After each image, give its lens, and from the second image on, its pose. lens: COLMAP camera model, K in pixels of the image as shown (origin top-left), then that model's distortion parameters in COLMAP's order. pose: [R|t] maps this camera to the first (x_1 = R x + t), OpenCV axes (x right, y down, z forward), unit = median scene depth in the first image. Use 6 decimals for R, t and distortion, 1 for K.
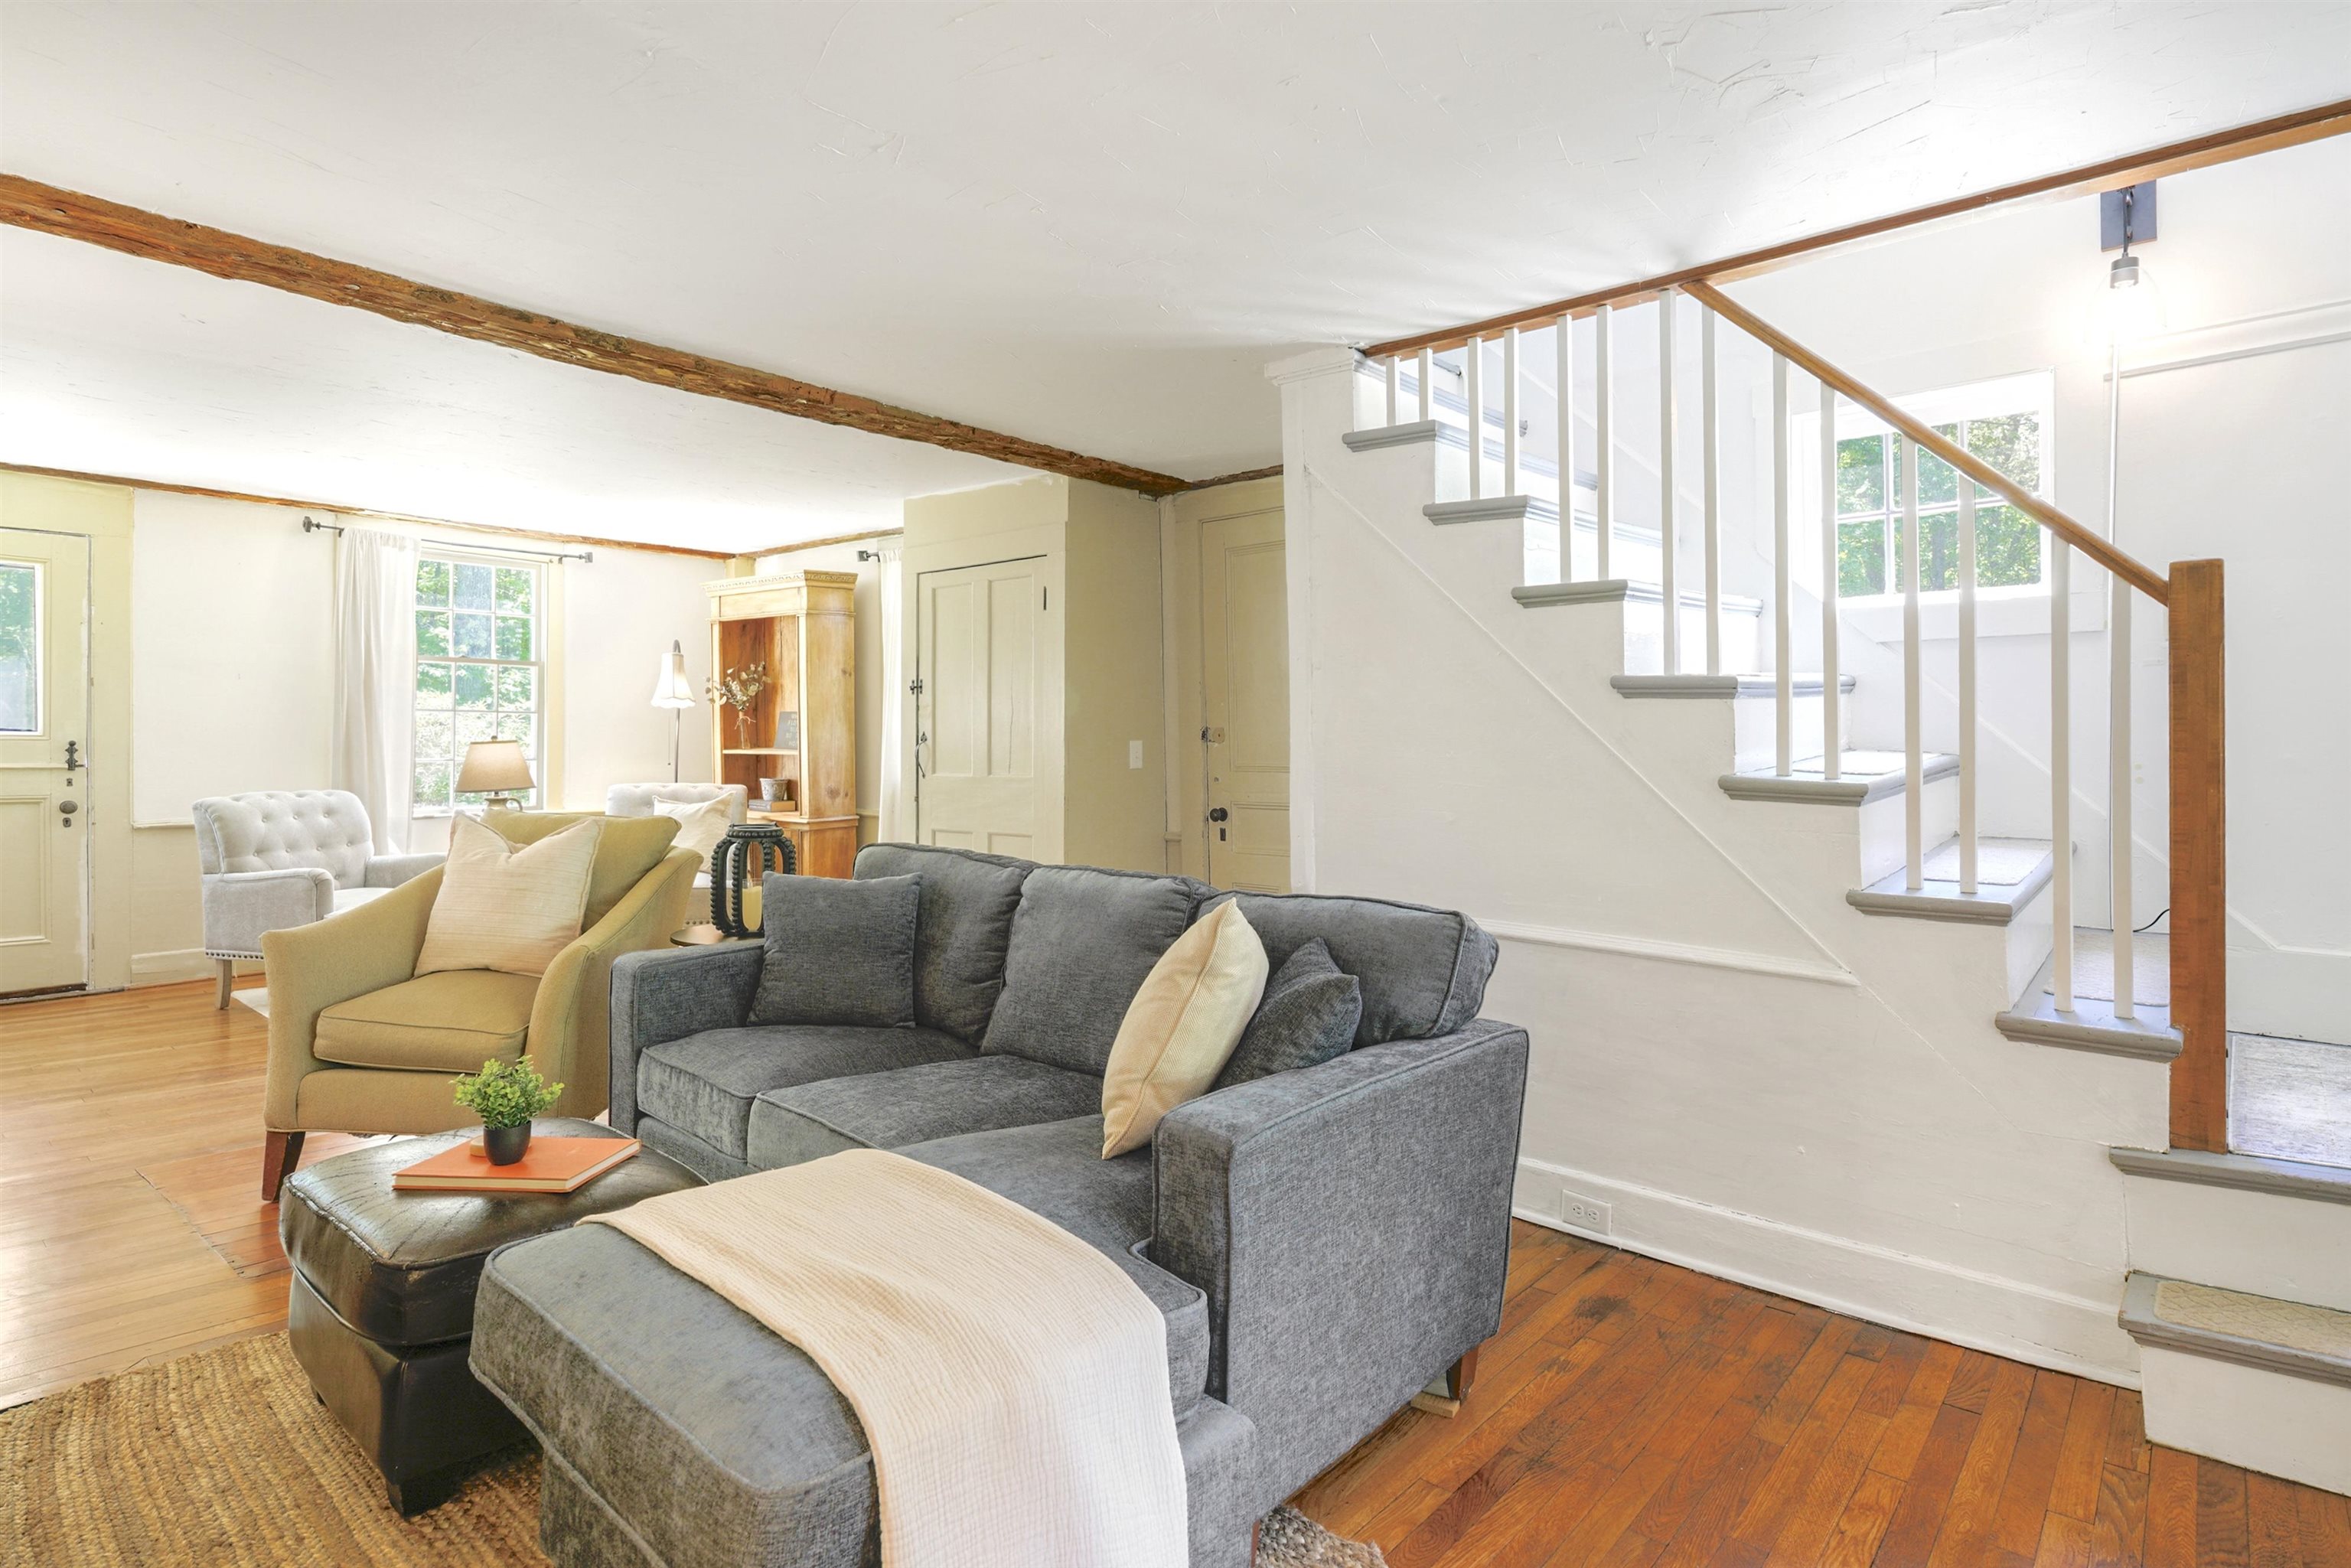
lens RADIAL K [[1188.1, 0, 1174.5], [0, 1188.1, 768.7], [0, 0, 1]] dist [-0.000422, 0.000116]
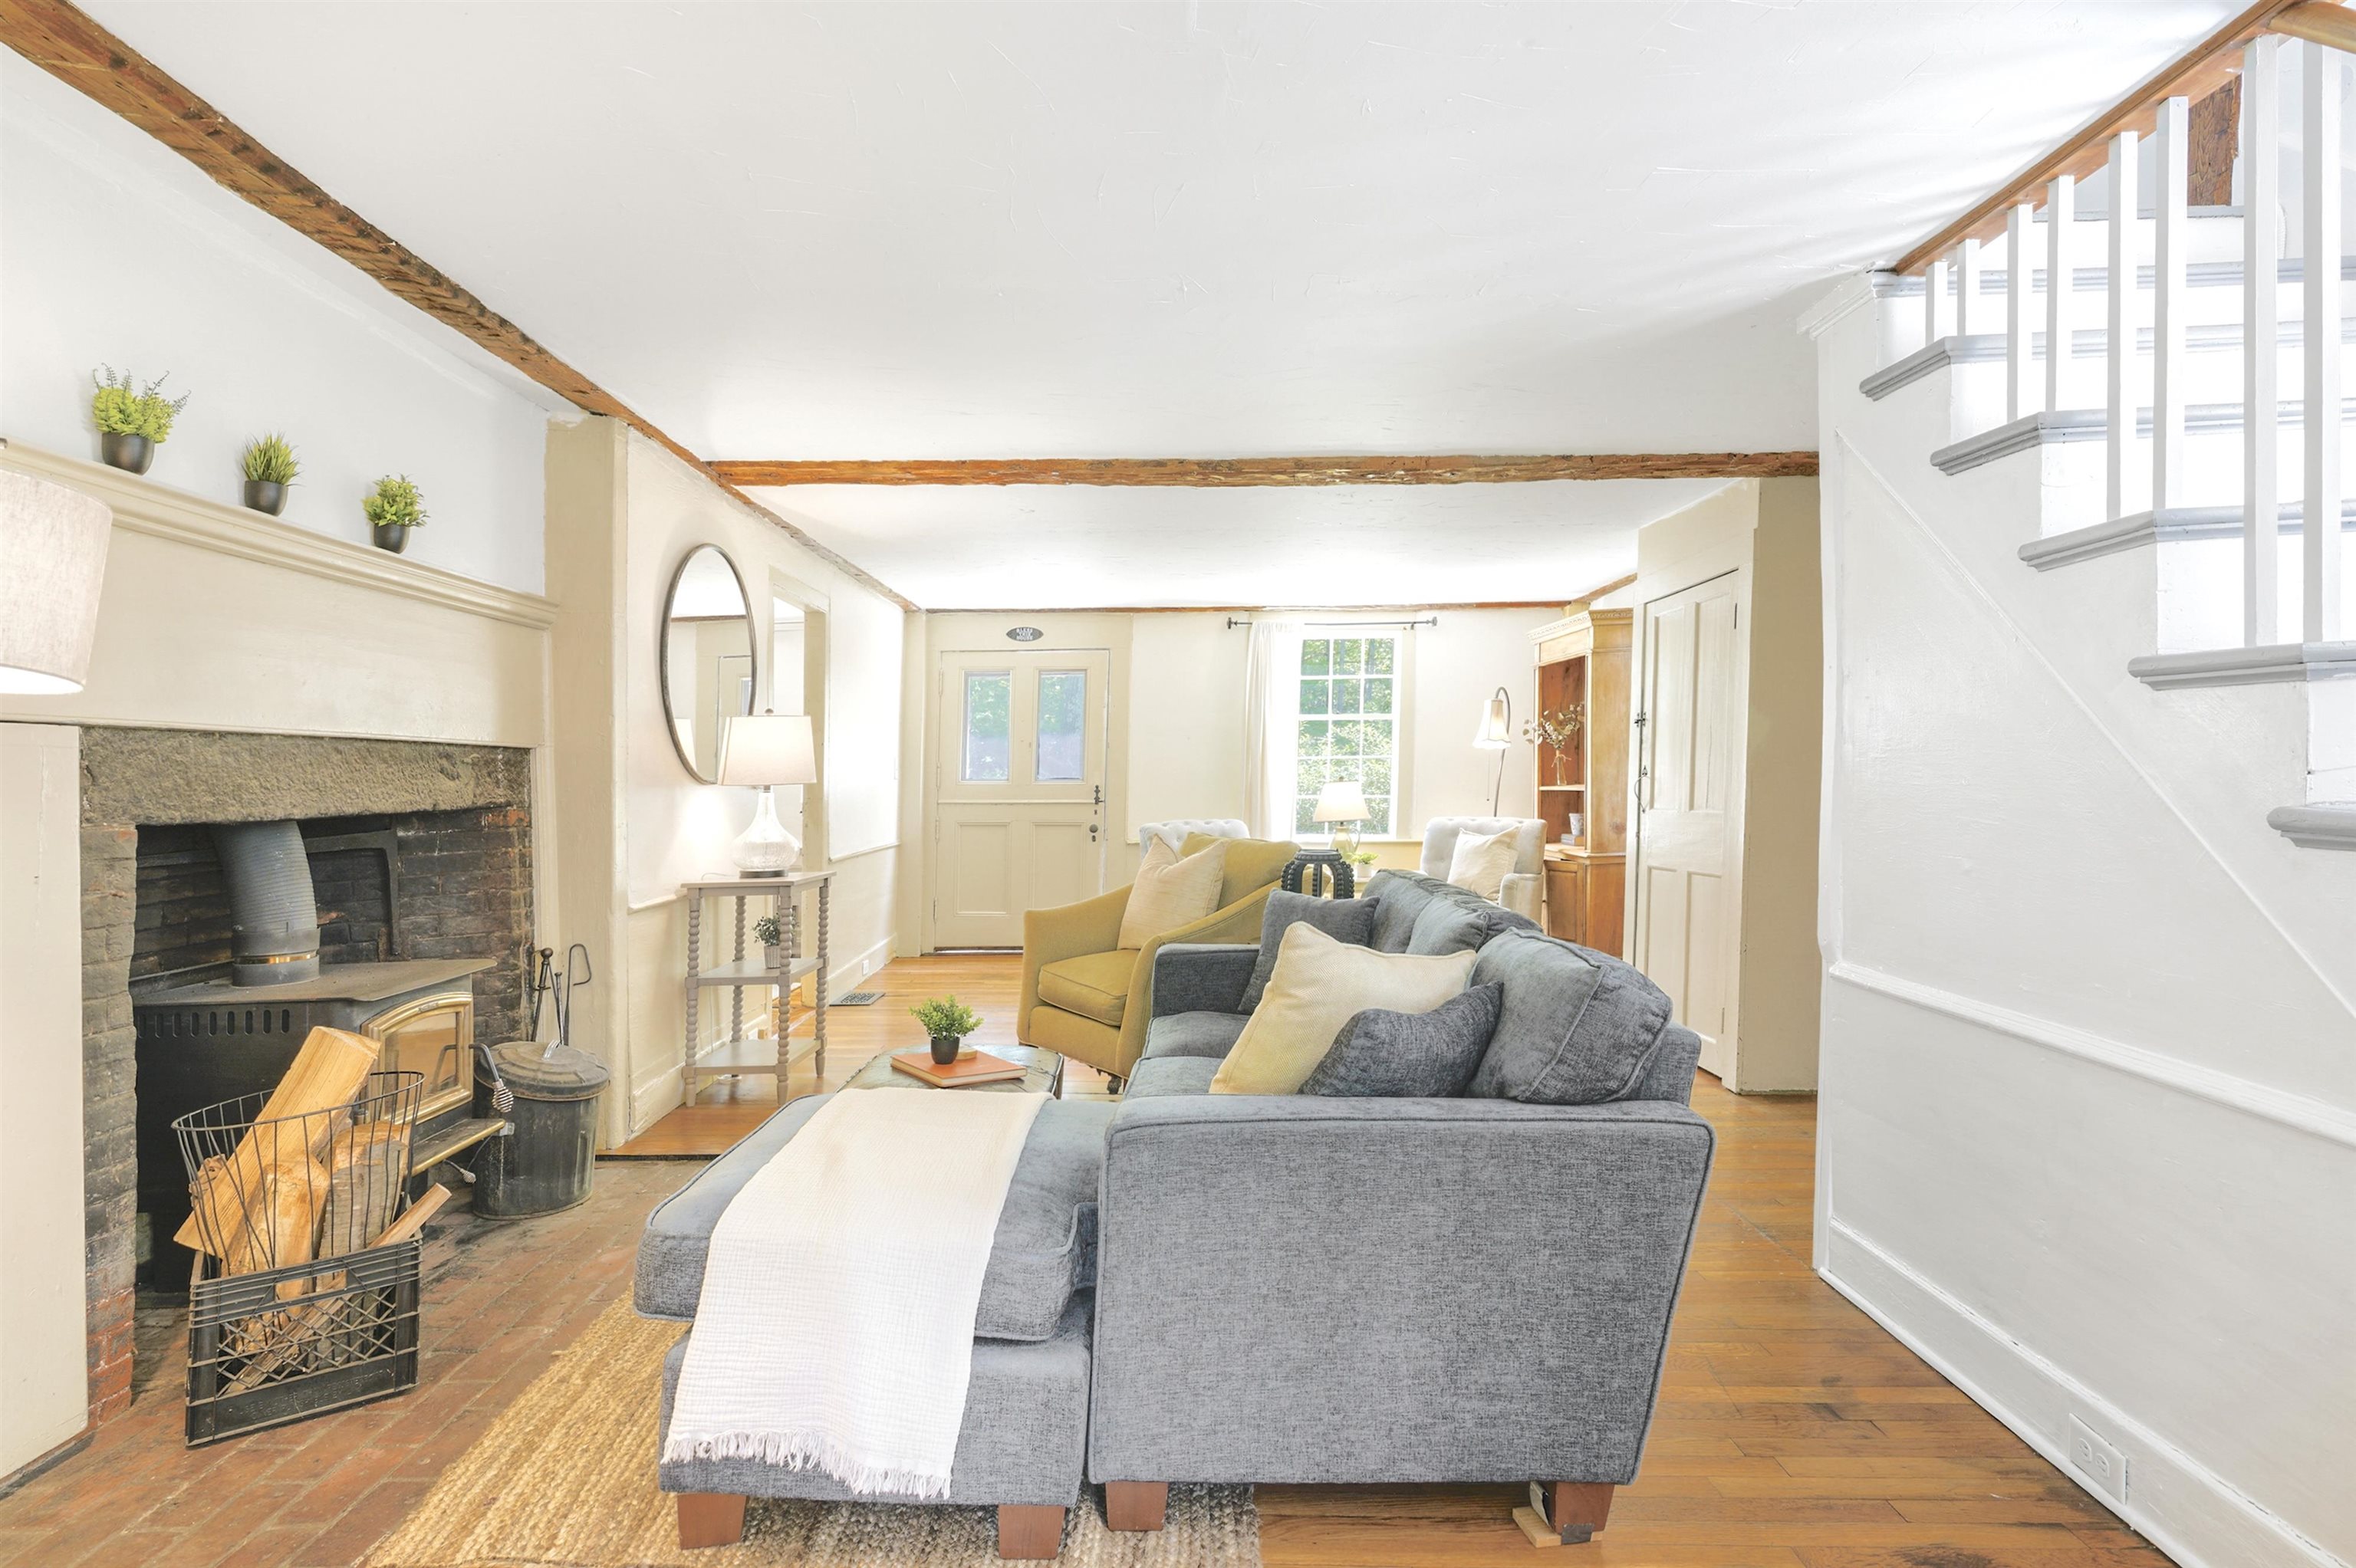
lens RADIAL K [[1164.0, 0, 1178.0], [0, 1164.0, 784.0], [0, 0, 1]] dist [0.000839, 0.000467]
pose [[0.666811, -0.012450, -0.745123, 0.265740], [-0.002152, 0.999824, -0.018631, 0.002900], [0.745224, 0.014027, 0.666667, 0.088680]]
